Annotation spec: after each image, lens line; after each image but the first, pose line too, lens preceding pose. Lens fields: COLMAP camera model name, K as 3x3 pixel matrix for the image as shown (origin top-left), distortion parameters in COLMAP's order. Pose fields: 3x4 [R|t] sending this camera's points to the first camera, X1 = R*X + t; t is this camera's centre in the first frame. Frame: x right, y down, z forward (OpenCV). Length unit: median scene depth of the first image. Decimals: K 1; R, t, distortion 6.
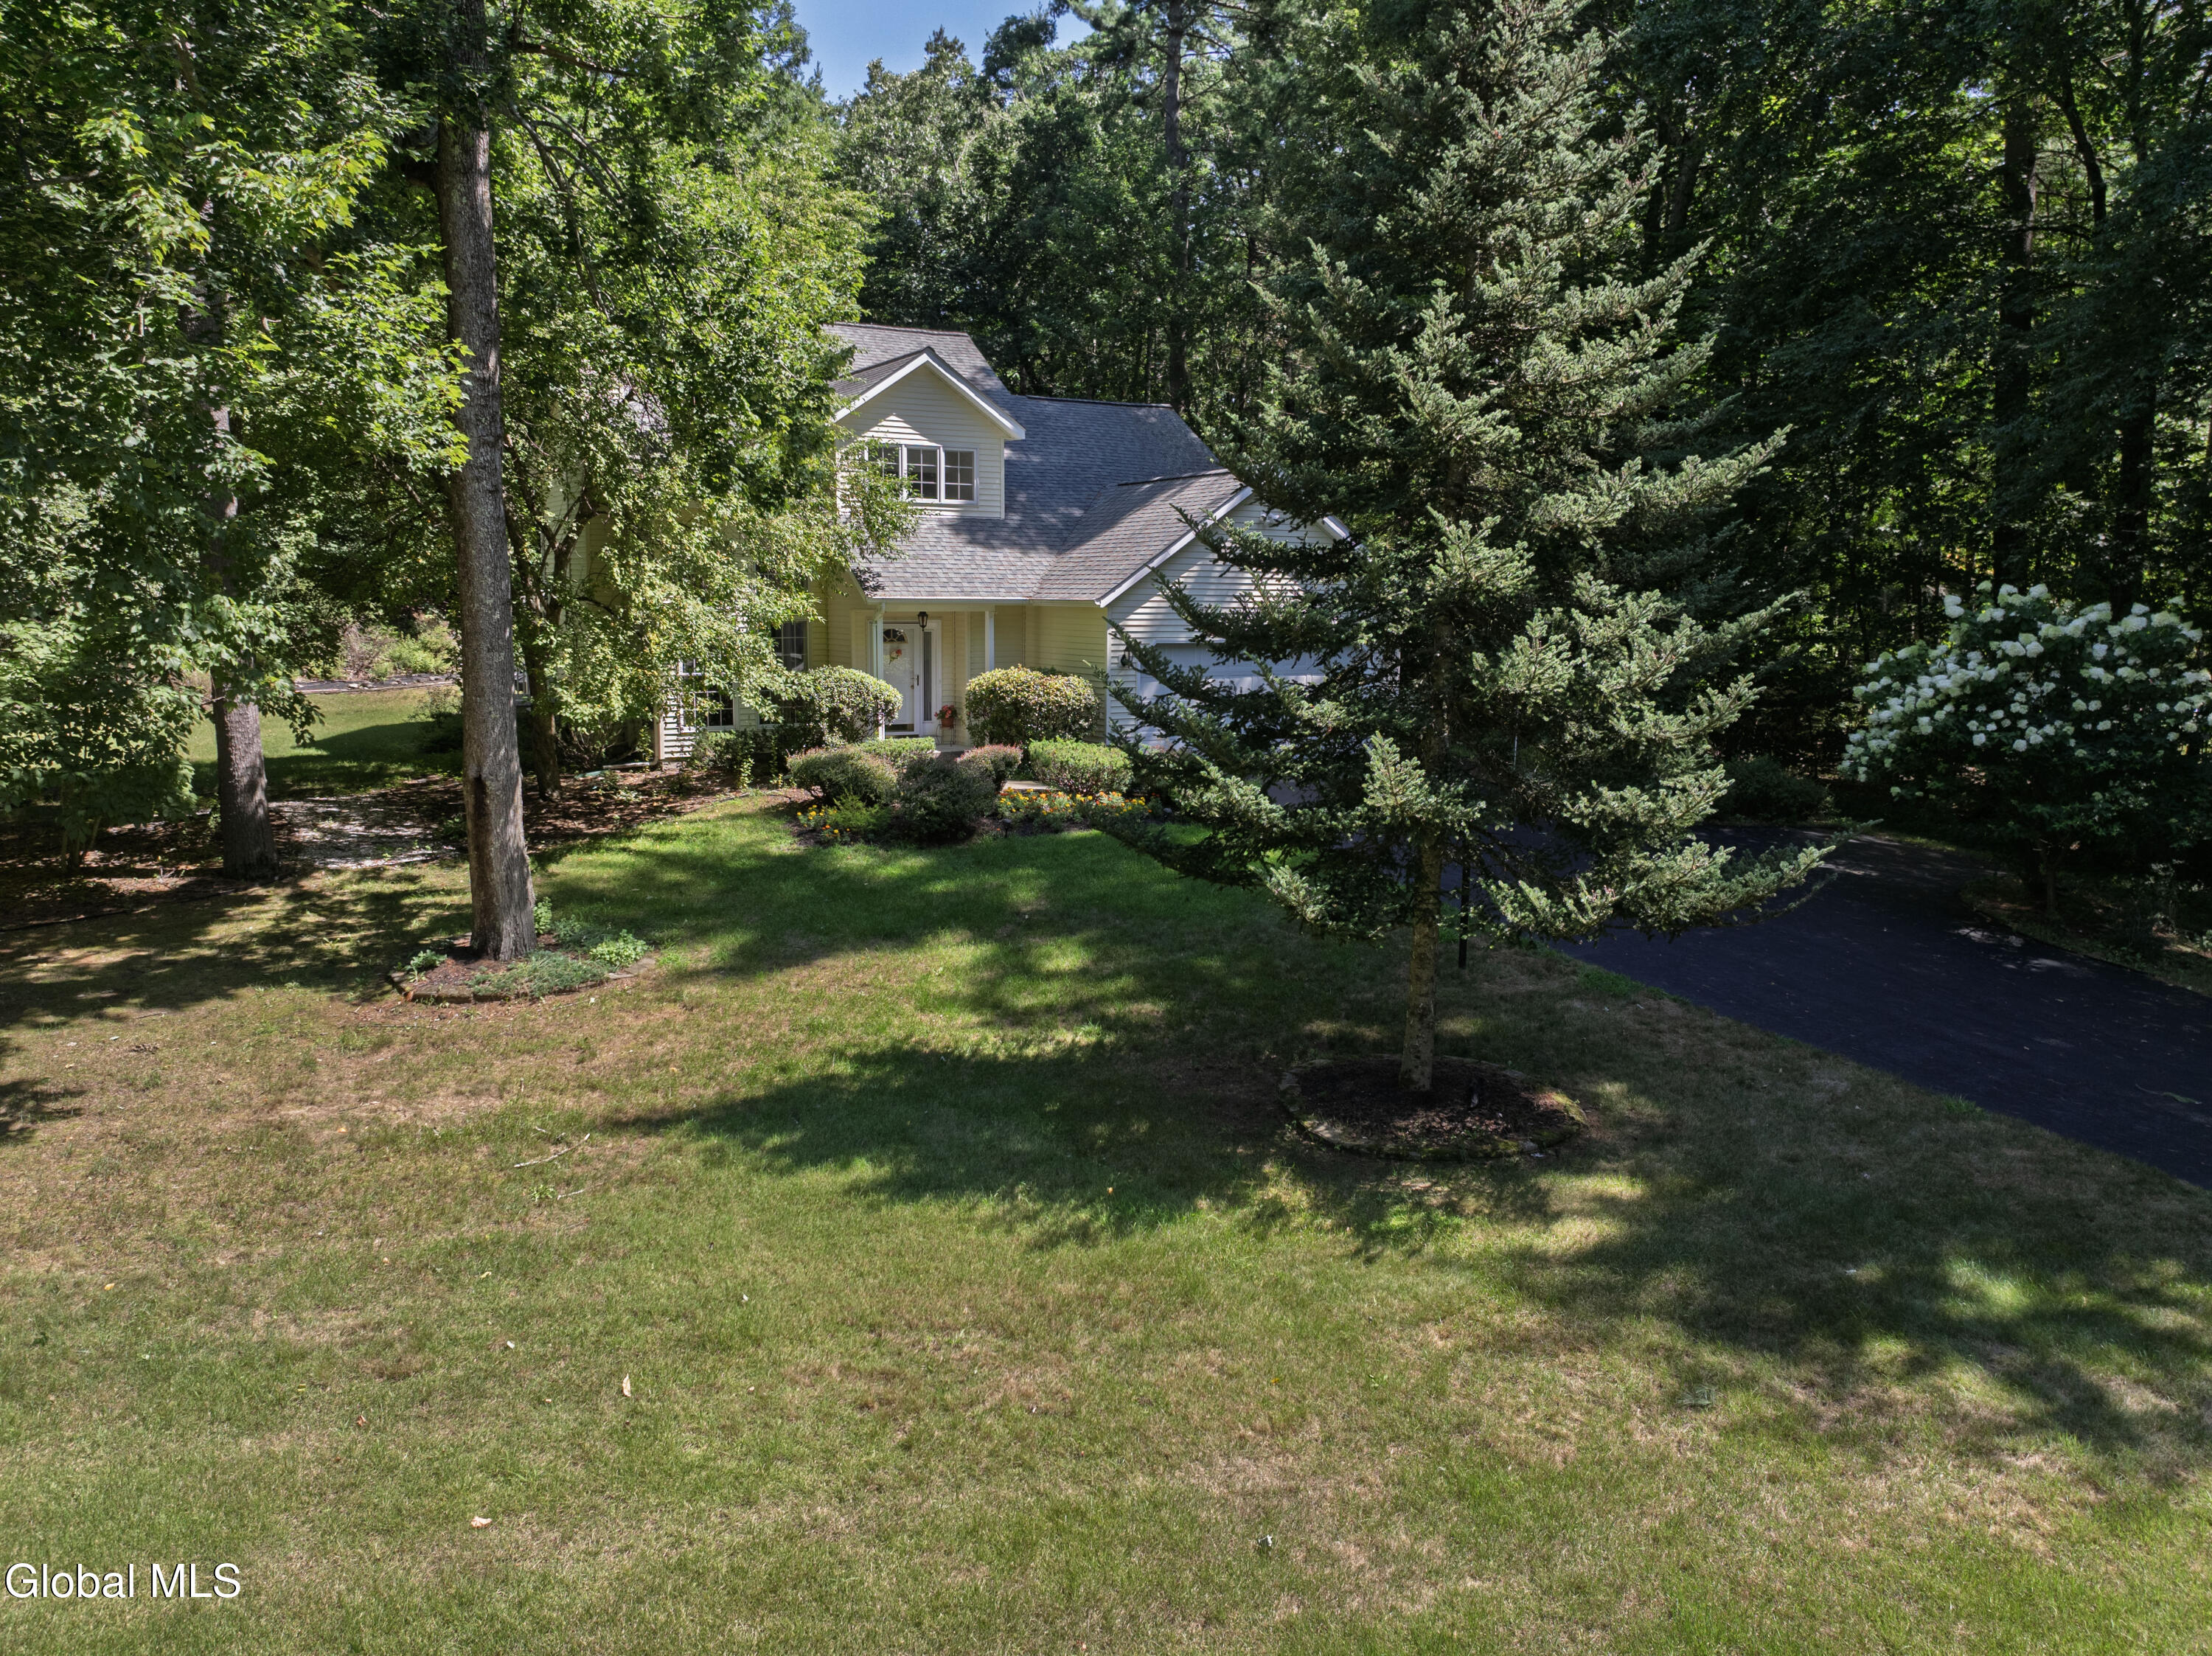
lens RADIAL K [[1525.9, 0, 1106.1], [0, 1525.9, 830.3], [0, 0, 1]] dist [-0.045789, -0.000134]
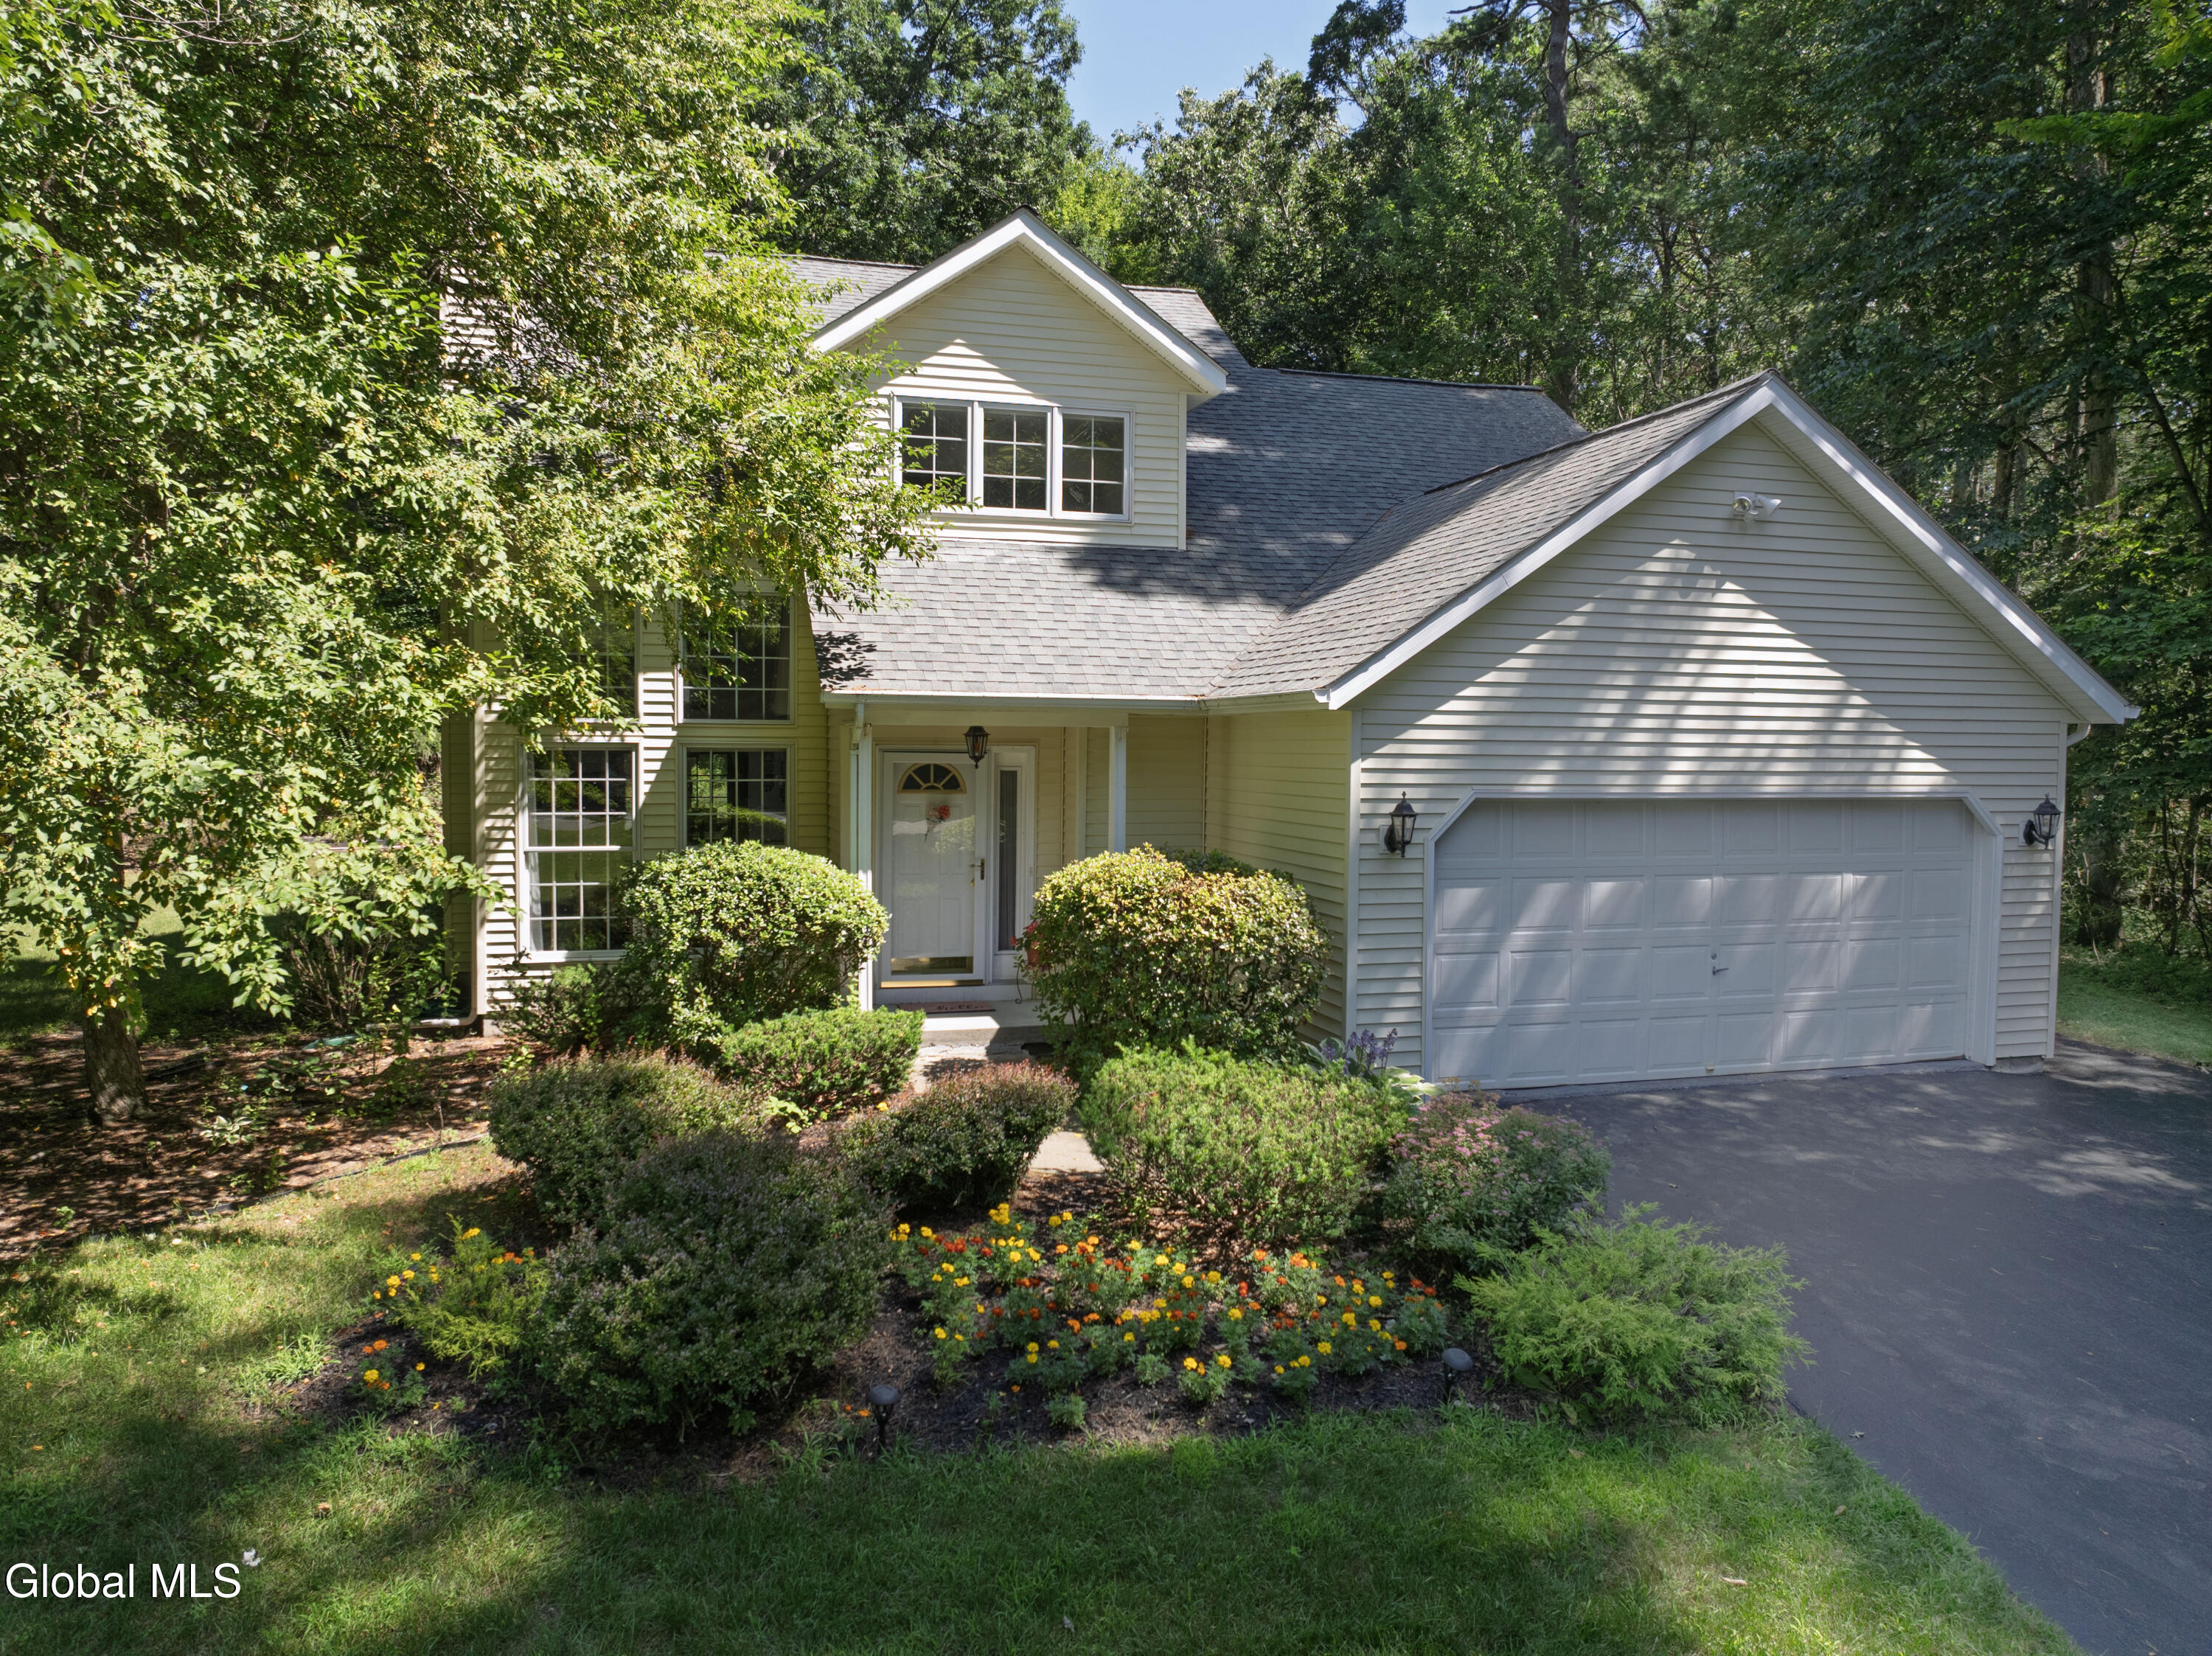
lens RADIAL K [[1525.9, 0, 1103.2], [0, 1525.9, 824.3], [0, 0, 1]] dist [-0.045789, -0.000134]
pose [[0.967581, 0.010058, -0.252360, 0.036488], [-0.035155, 0.994843, -0.095137, -0.066378], [0.250102, 0.100924, 0.962945, 0.530024]]
